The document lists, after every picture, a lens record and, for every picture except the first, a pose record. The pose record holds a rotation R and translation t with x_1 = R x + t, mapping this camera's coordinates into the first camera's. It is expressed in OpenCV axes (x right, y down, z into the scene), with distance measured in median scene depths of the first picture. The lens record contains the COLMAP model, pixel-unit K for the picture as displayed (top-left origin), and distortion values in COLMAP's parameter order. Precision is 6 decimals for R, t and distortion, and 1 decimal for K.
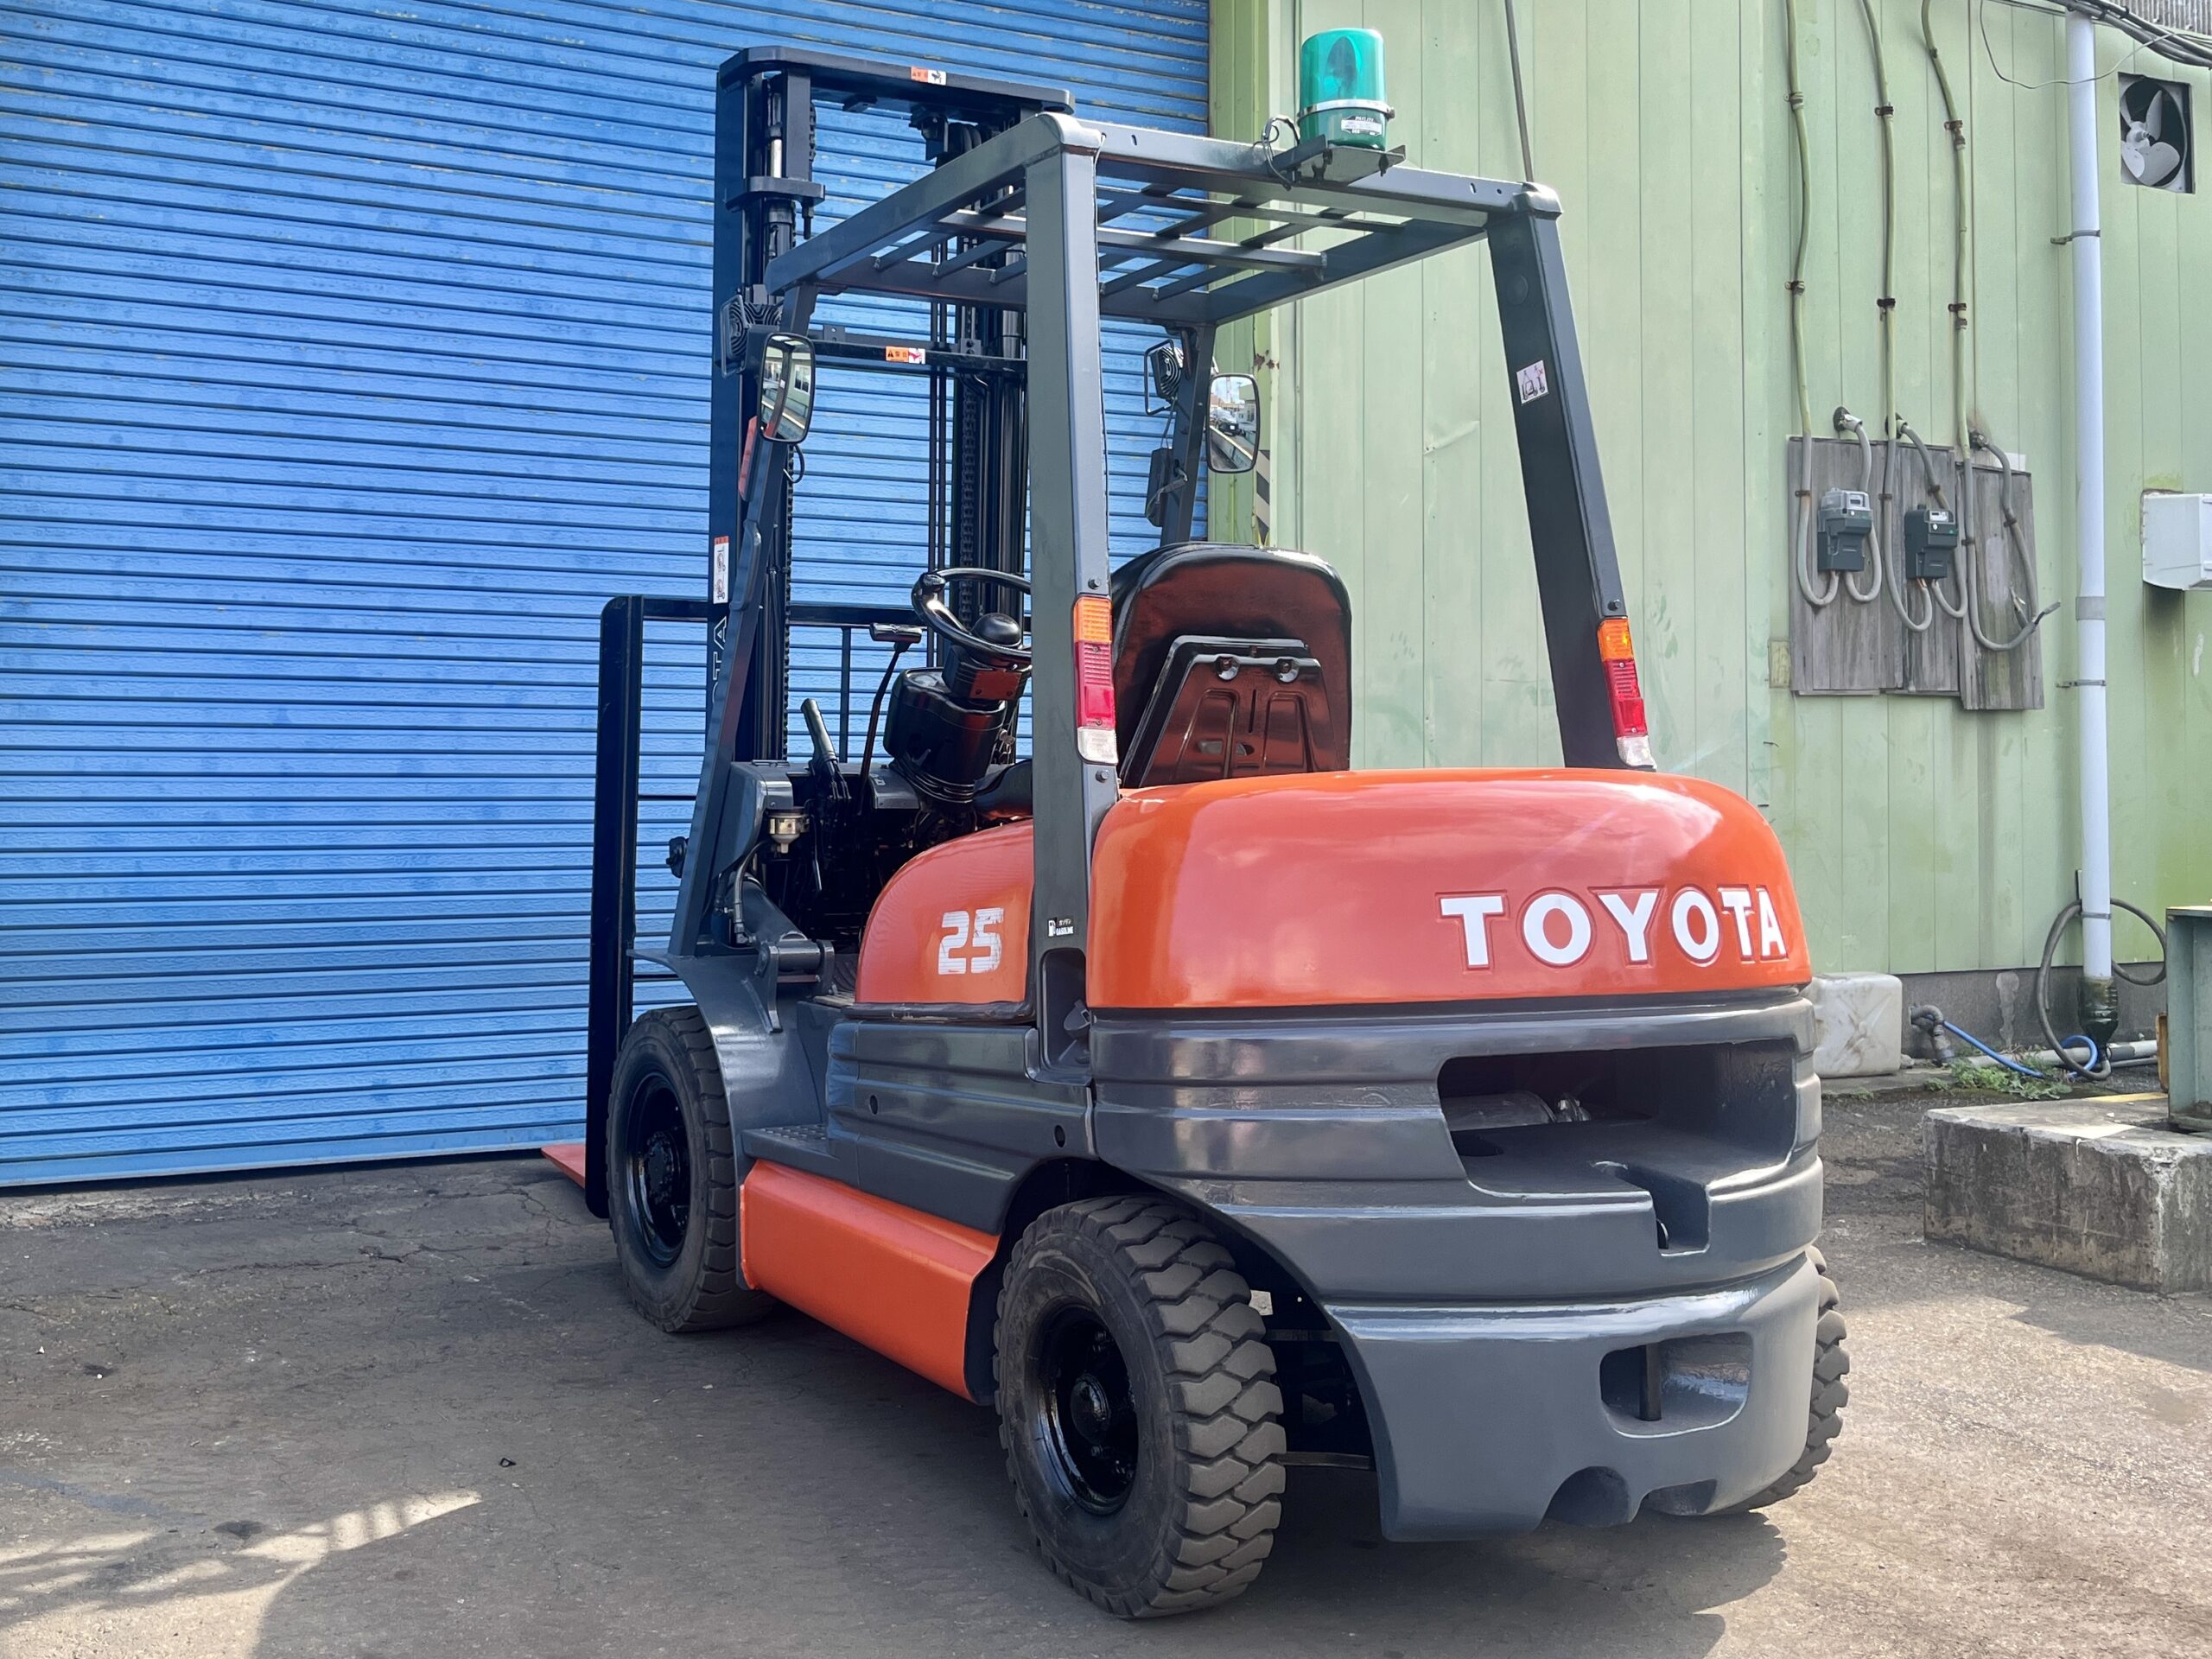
lens RADIAL K [[1709.0, 0, 1107.9], [0, 1709.0, 698.7], [0, 0, 1]] dist [0.008528, 0.005629]
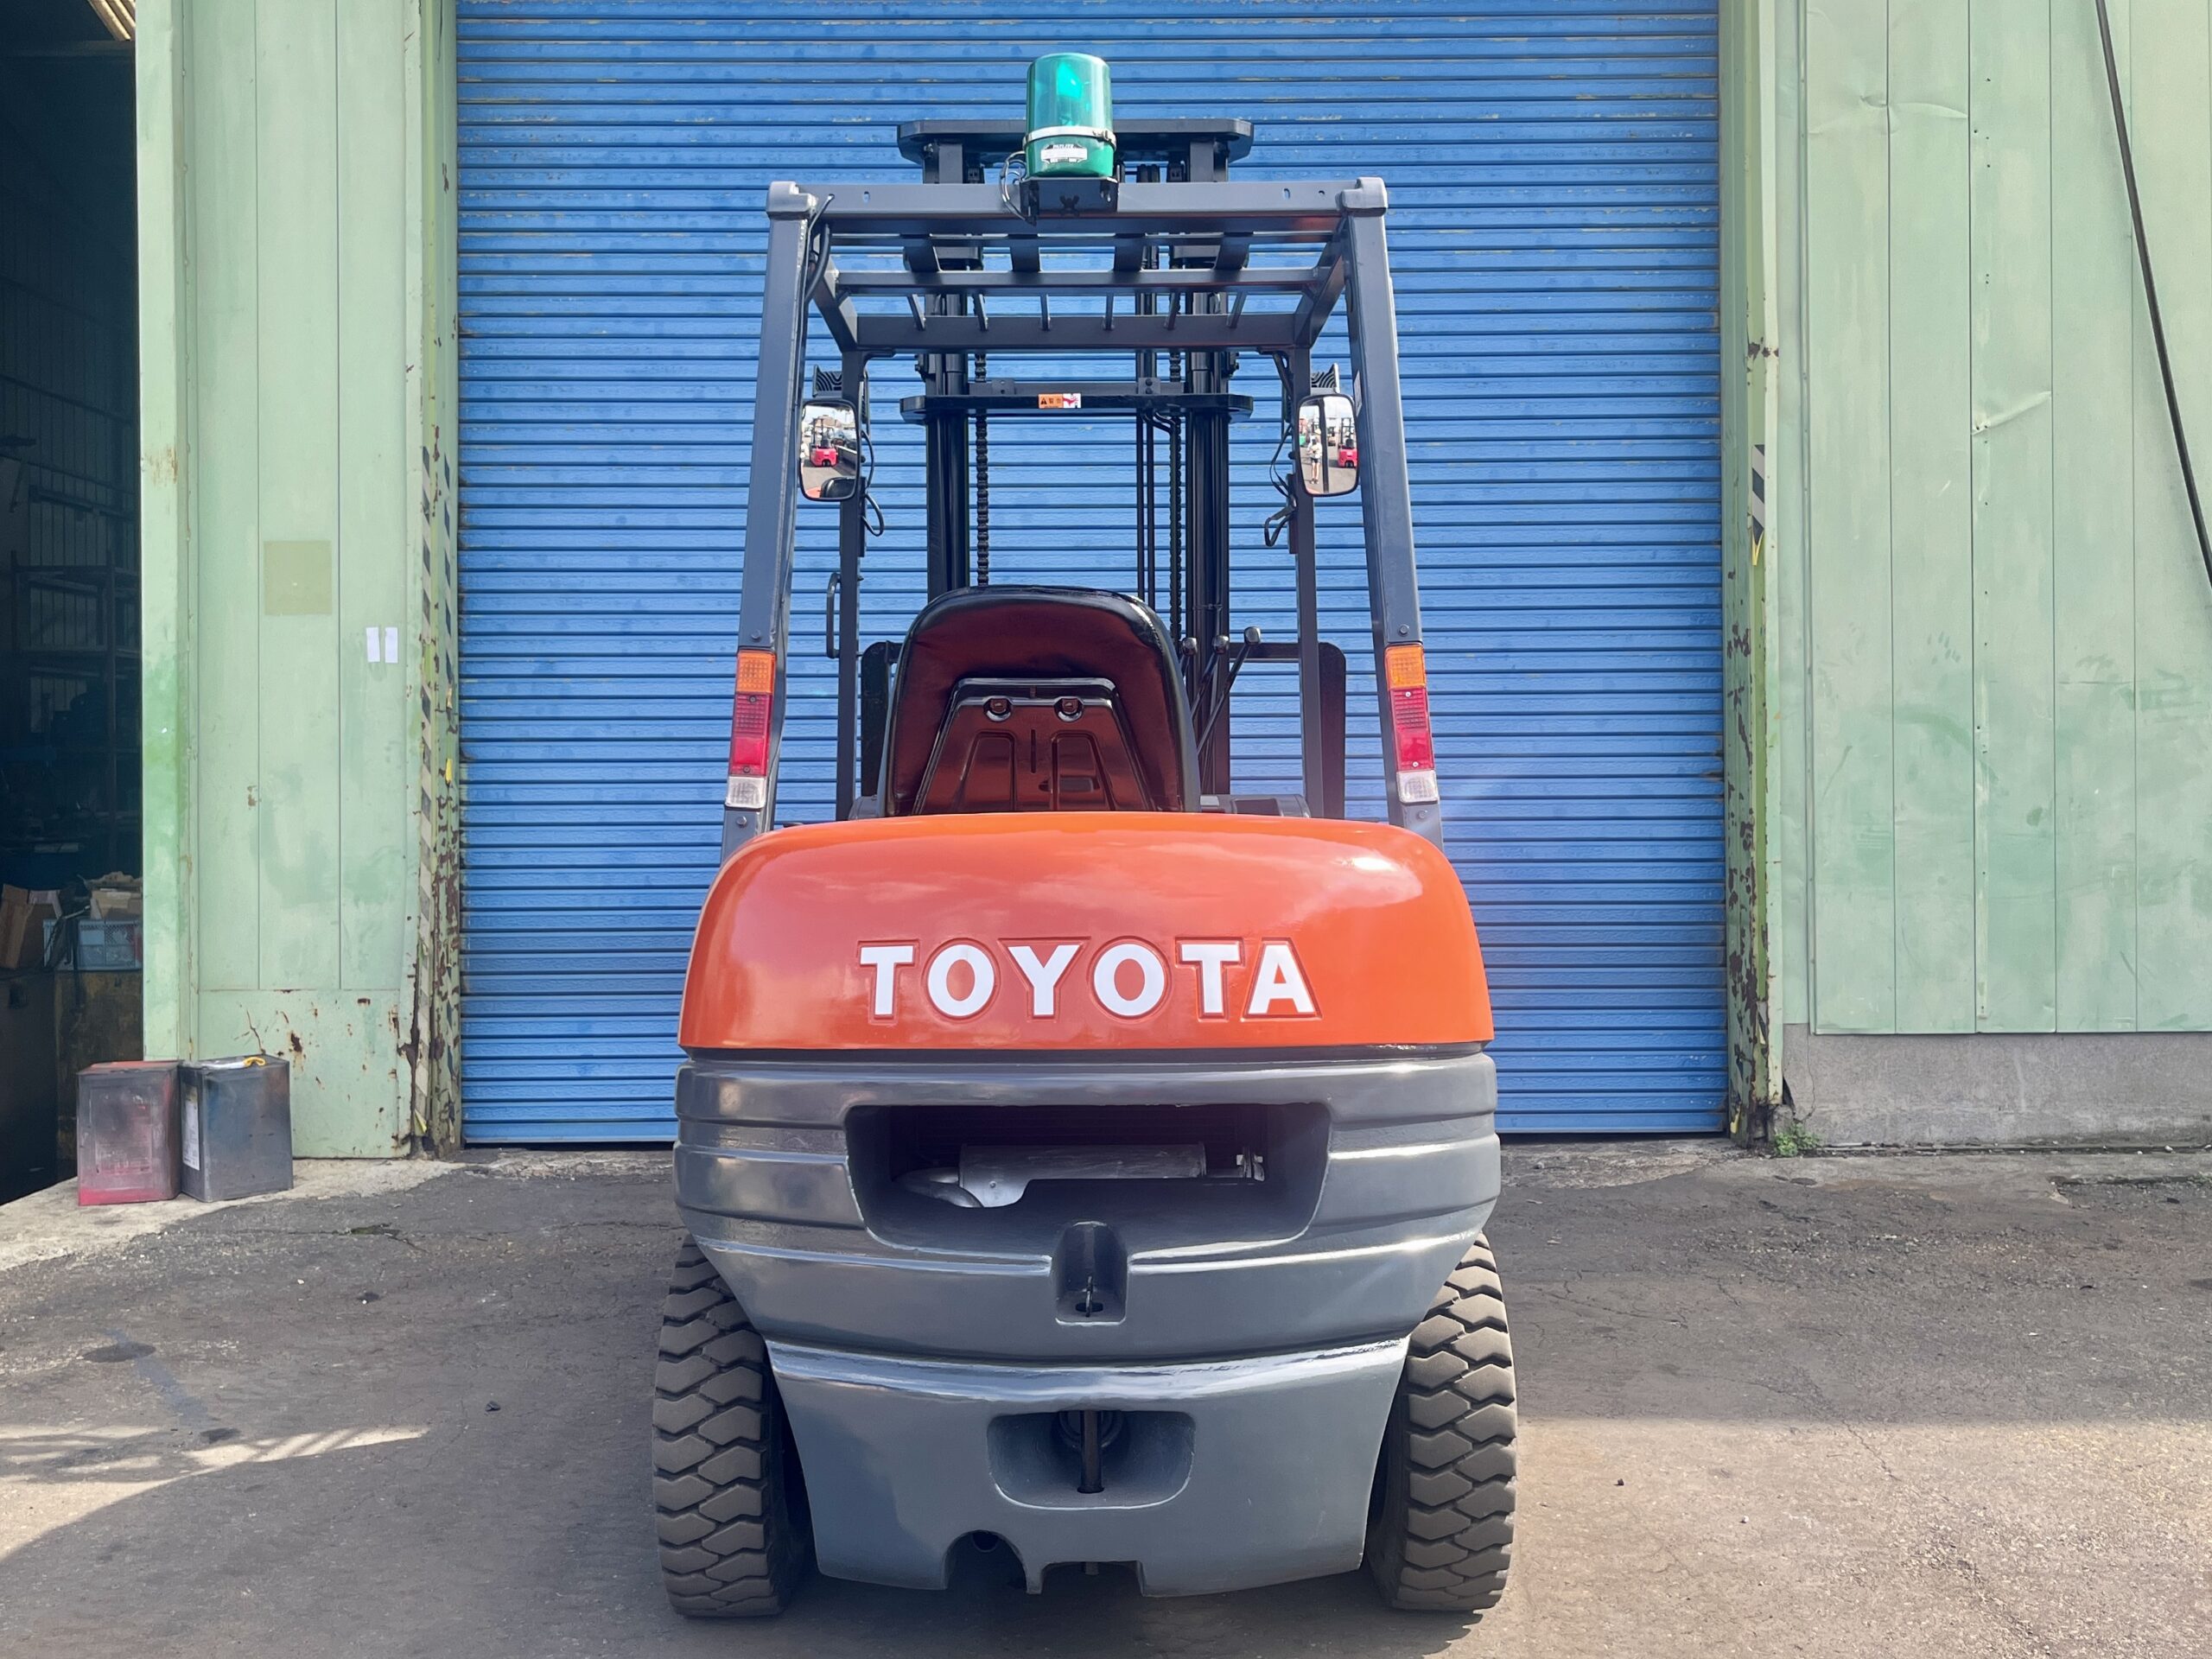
lens RADIAL K [[1663.4, 0, 1105.9], [0, 1663.4, 766.5], [0, 0, 1]] dist [0.020801, -0.009222]
pose [[0.941456, -0.014348, -0.336831, 0.424242], [0.023993, 0.999412, 0.024488, -0.005727], [0.336281, -0.031135, 0.941247, 0.088107]]
